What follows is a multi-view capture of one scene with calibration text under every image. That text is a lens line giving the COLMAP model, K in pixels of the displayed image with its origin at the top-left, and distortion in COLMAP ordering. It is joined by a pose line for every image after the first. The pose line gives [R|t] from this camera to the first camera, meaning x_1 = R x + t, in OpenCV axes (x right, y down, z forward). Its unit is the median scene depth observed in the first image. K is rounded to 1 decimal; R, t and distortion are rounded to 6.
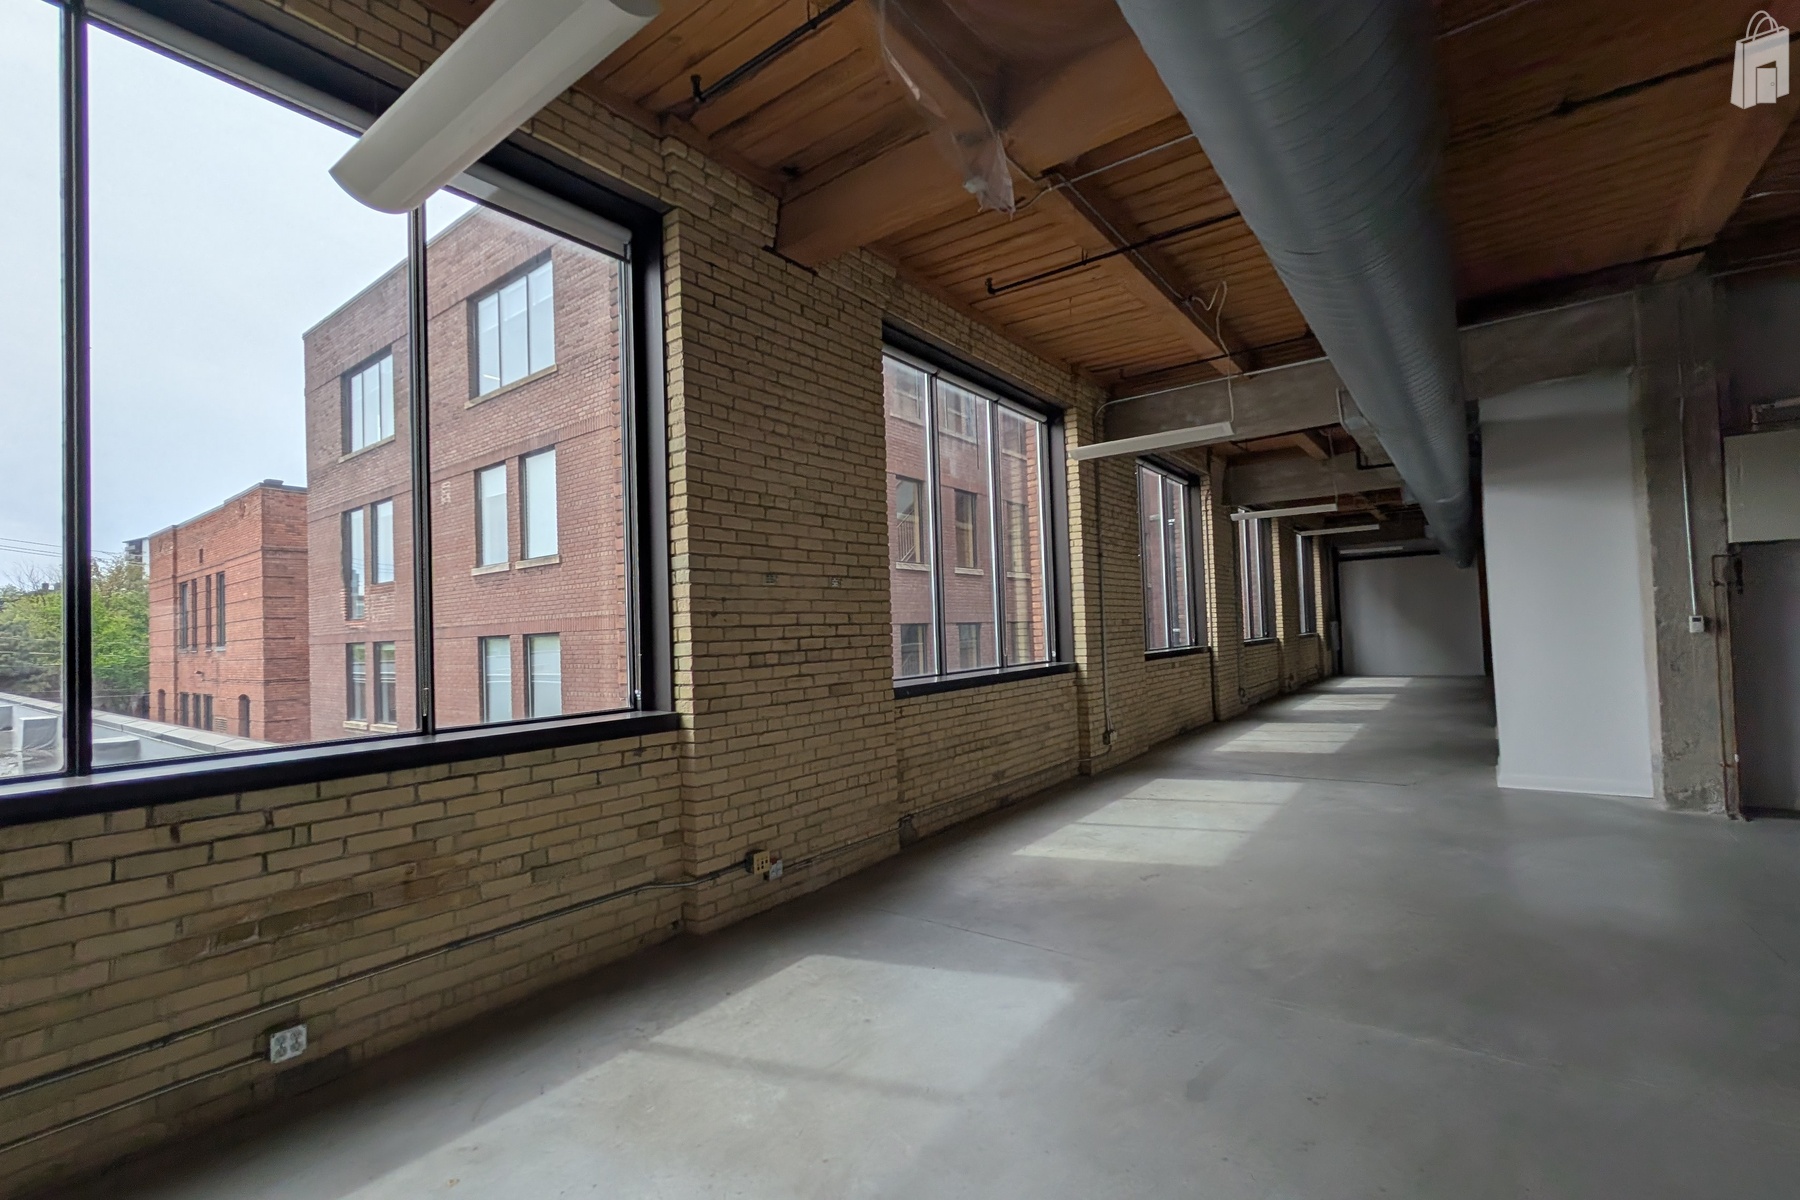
lens RADIAL K [[778.1, 0, 908.4], [0, 778.1, 611.9], [0, 0, 1]] dist [-0.002610, -0.000313]
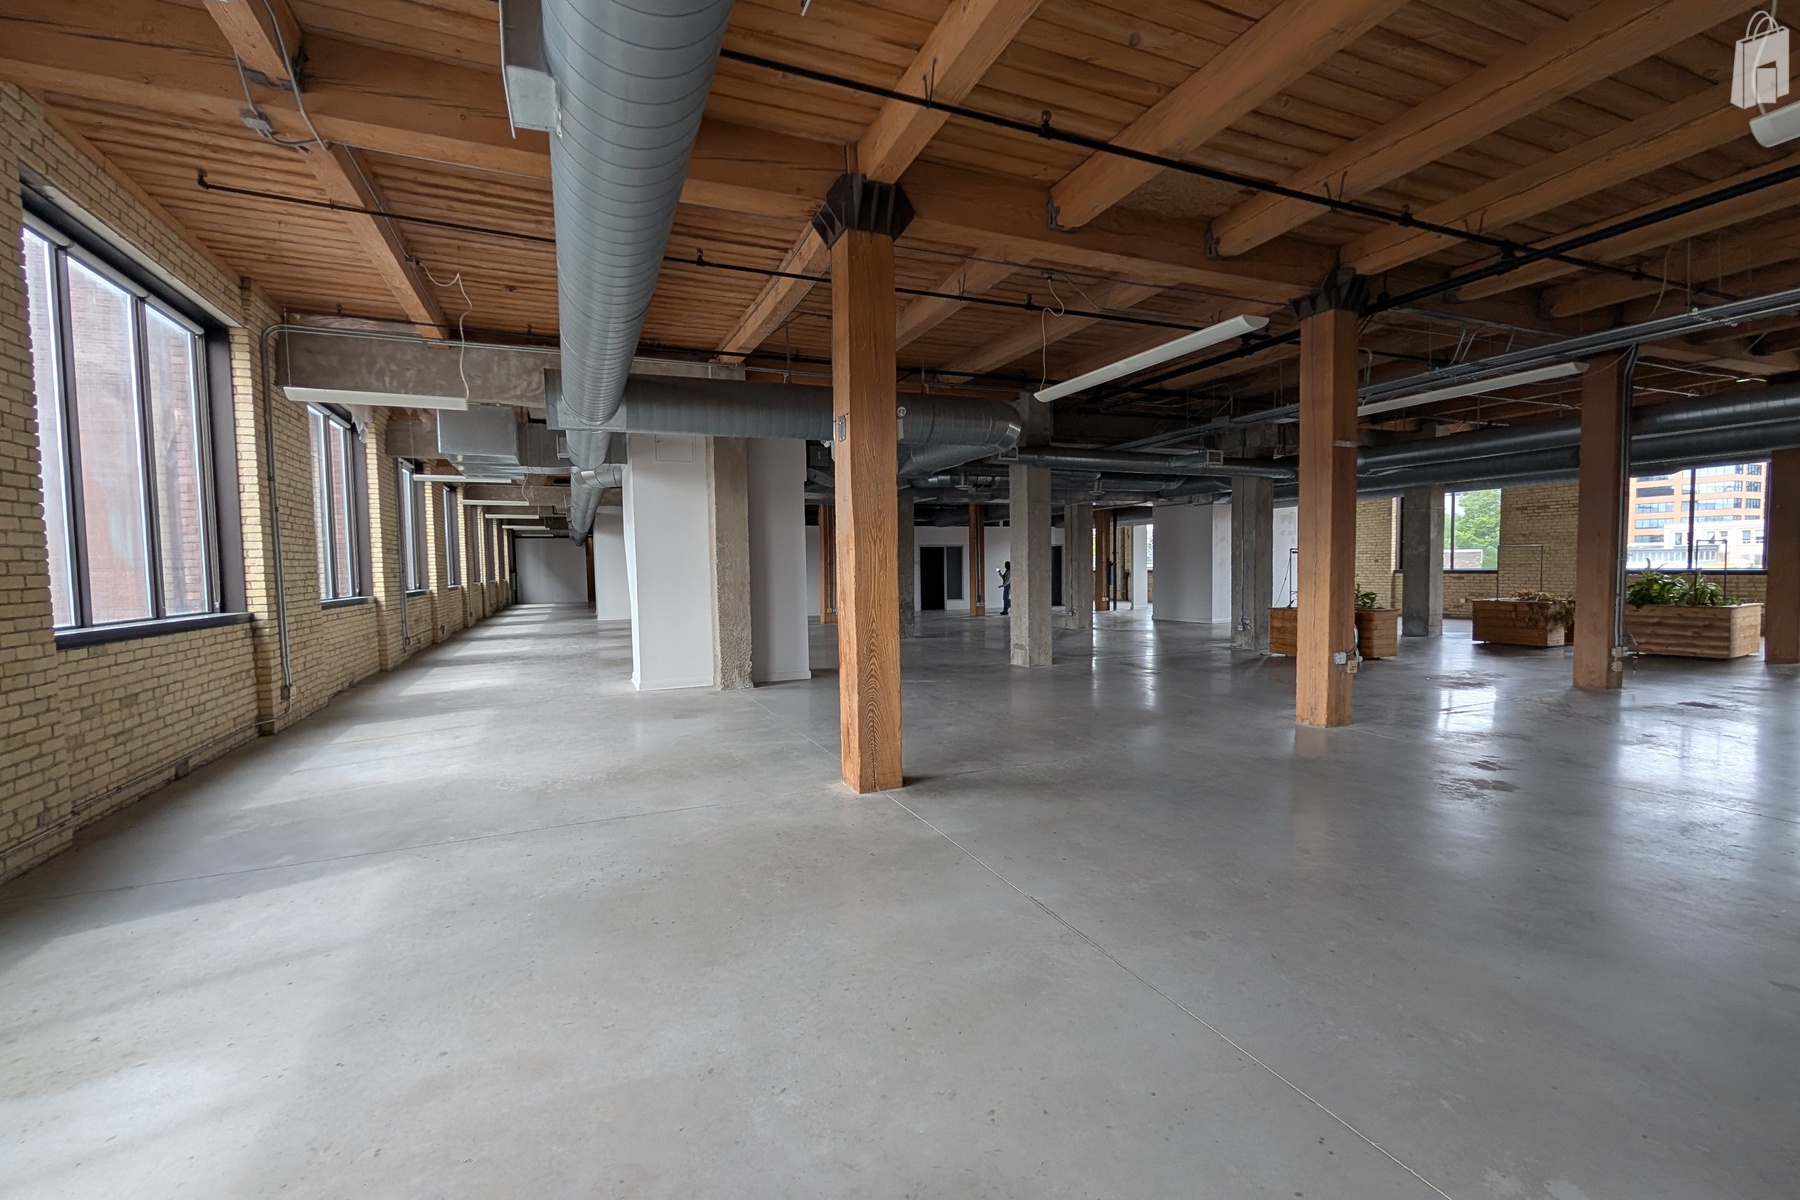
lens RADIAL K [[778.1, 0, 908.4], [0, 778.1, 611.9], [0, 0, 1]] dist [-0.002610, -0.000313]
pose [[0.511343, -0.031366, 0.858804, -0.180710], [-0.017378, 0.998752, 0.046824, 0.009298], [-0.859201, -0.038868, 0.510160, -0.131970]]
